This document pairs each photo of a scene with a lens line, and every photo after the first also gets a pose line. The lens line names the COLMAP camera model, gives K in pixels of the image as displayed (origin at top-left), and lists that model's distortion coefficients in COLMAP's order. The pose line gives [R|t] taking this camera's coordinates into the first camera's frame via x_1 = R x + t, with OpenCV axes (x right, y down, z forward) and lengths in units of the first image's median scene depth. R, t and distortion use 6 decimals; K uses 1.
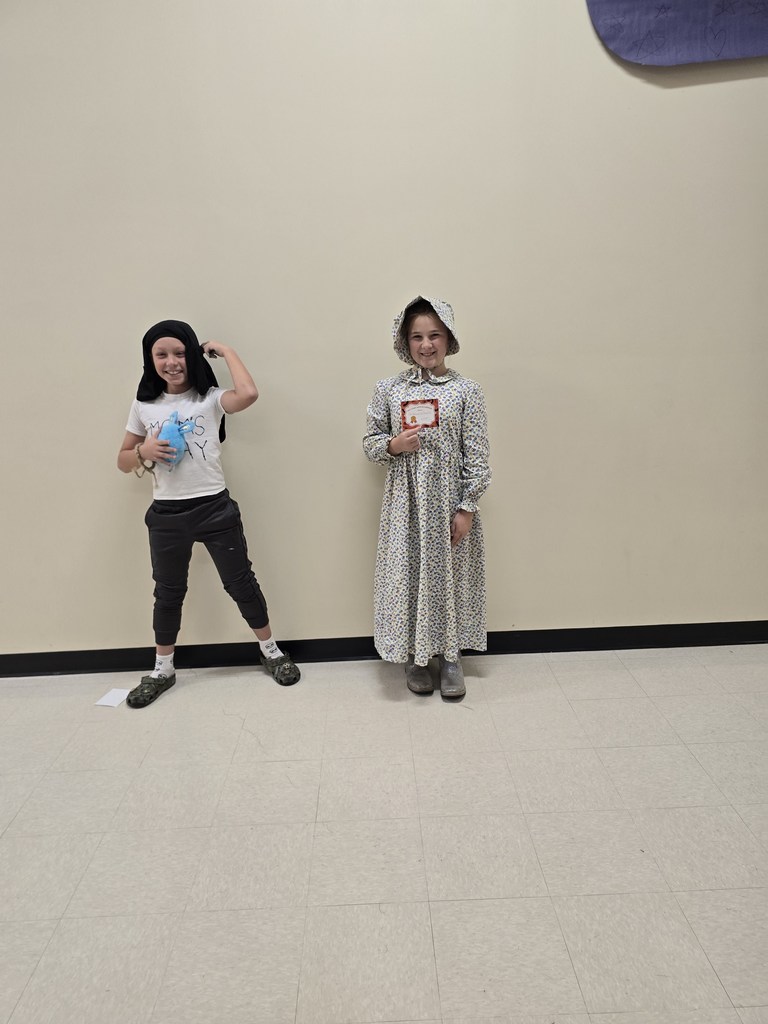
lens RADIAL K [[698.1, 0, 393.2], [0, 698.1, 515.1], [0, 0, 1]] dist [0.042437, -0.033724]
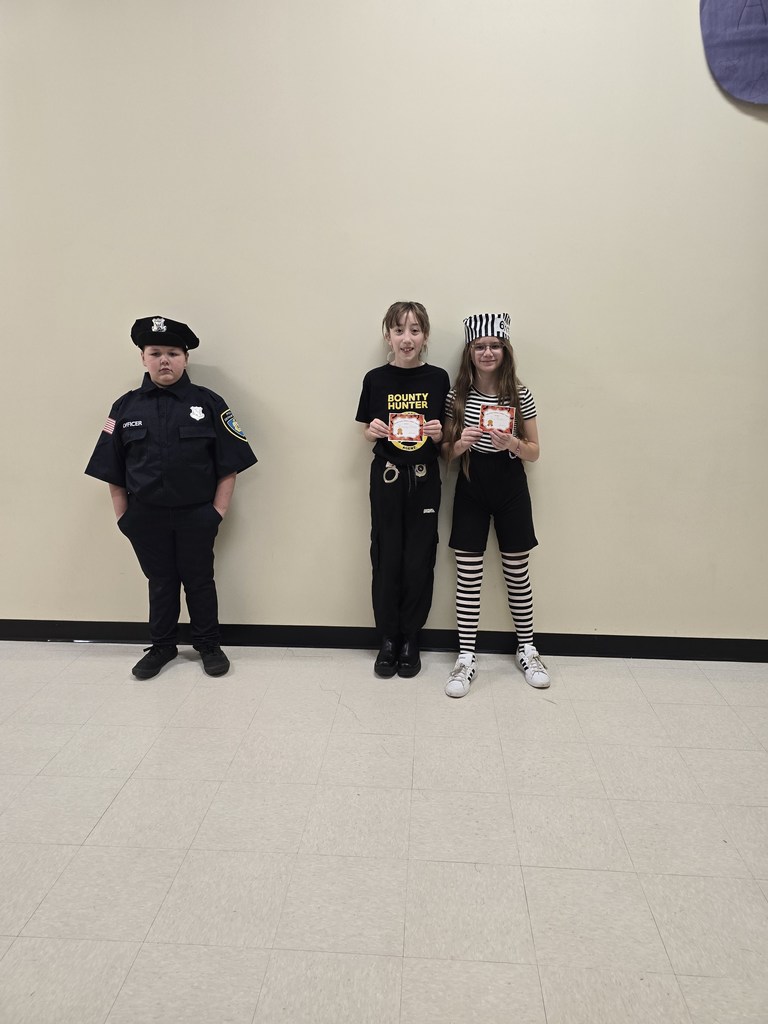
lens RADIAL K [[698.1, 0, 401.7], [0, 698.1, 507.9], [0, 0, 1]] dist [0.042437, -0.033724]
pose [[0.995674, 0.058514, -0.072172, -0.077414], [-0.060651, 0.997772, -0.027787, 0.038680], [0.070385, 0.032044, 0.997005, -0.095141]]
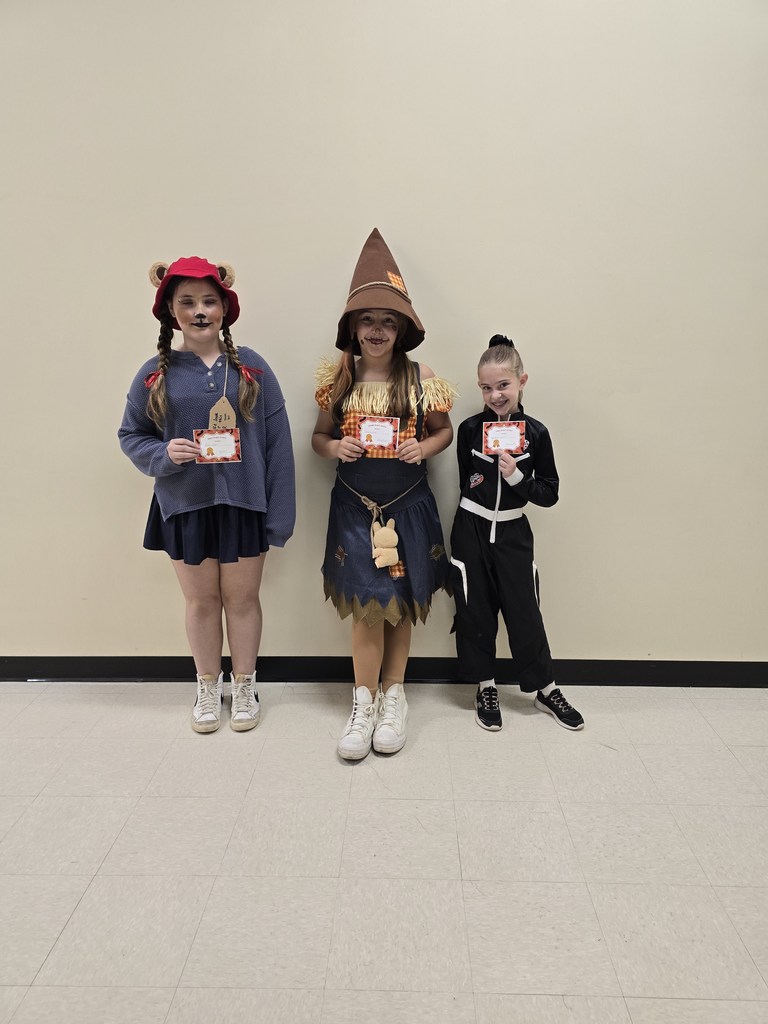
lens RADIAL K [[698.1, 0, 401.5], [0, 698.1, 523.7], [0, 0, 1]] dist [0.042437, -0.033724]
pose [[0.998404, 0.045174, -0.033880, -0.183023], [-0.045292, 0.998970, -0.002740, 0.015694], [0.033721, 0.004270, 0.999422, 0.158529]]
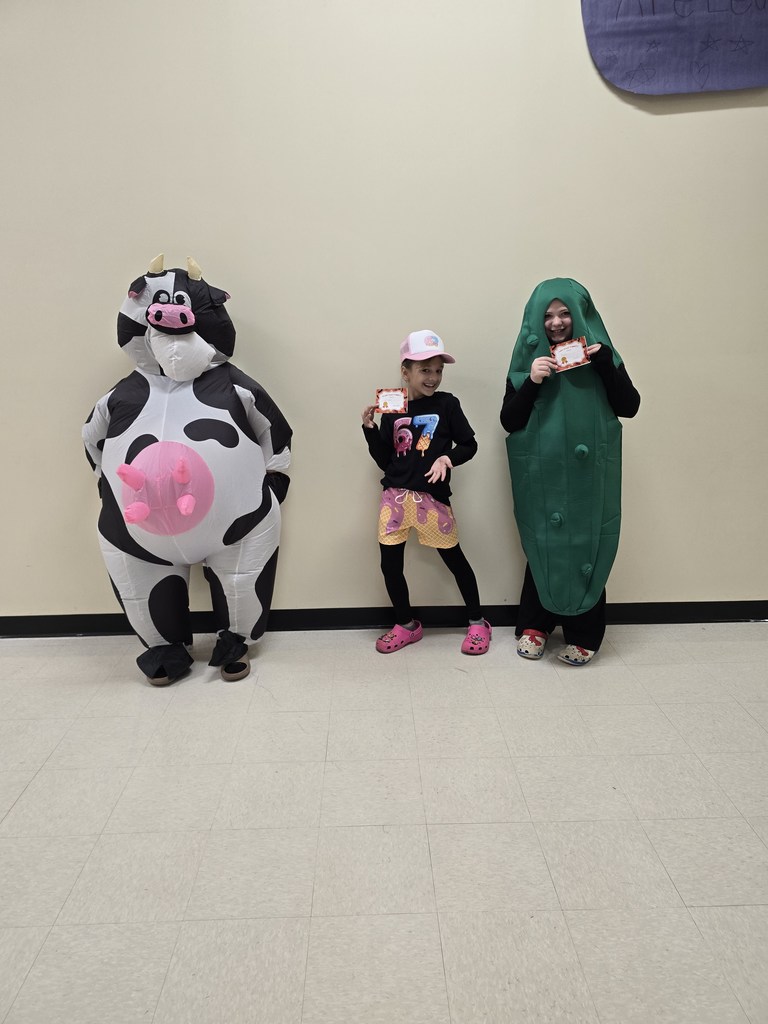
lens RADIAL K [[698.1, 0, 402.6], [0, 698.1, 509.0], [0, 0, 1]] dist [0.042437, -0.033724]
pose [[0.999430, 0.026082, 0.021439, -0.023333], [-0.025995, 0.999653, -0.004329, 0.039692], [-0.021544, 0.003769, 0.999761, -0.125465]]
